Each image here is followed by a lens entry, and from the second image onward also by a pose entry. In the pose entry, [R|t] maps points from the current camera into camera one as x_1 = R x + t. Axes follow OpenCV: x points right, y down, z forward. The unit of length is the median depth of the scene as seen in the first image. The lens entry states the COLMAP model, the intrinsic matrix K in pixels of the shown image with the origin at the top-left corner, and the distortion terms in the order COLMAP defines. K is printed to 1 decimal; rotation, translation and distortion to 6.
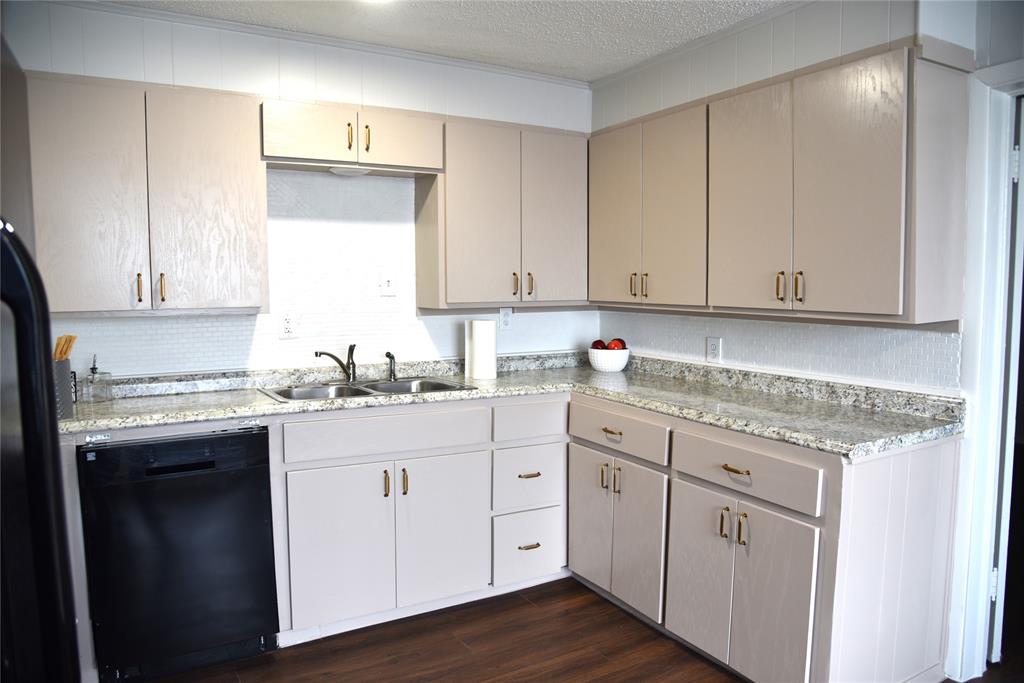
lens RADIAL K [[722.2, 0, 512.5], [0, 722.2, 340.7], [0, 0, 1]] dist [-0.069012, 0.003105]
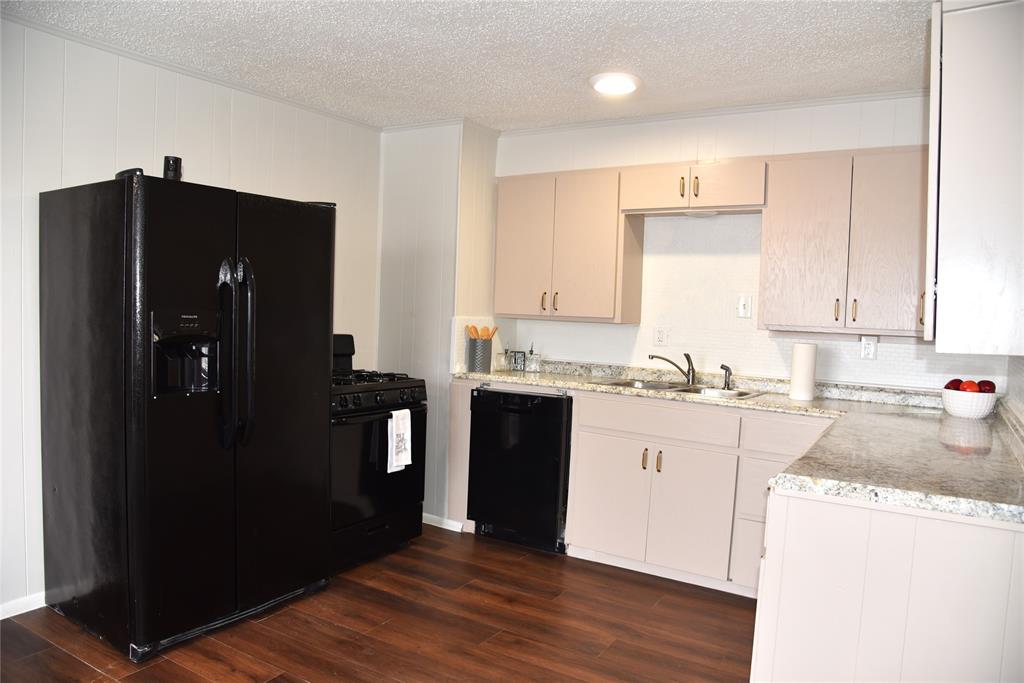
lens RADIAL K [[722.2, 0, 513.1], [0, 722.2, 341.7], [0, 0, 1]] dist [-0.069012, 0.003105]
pose [[0.453827, 0.059795, -0.889081, 0.775646], [-0.109042, 0.993974, 0.011190, 0.003999], [0.884393, 0.091869, 0.457613, 0.180835]]
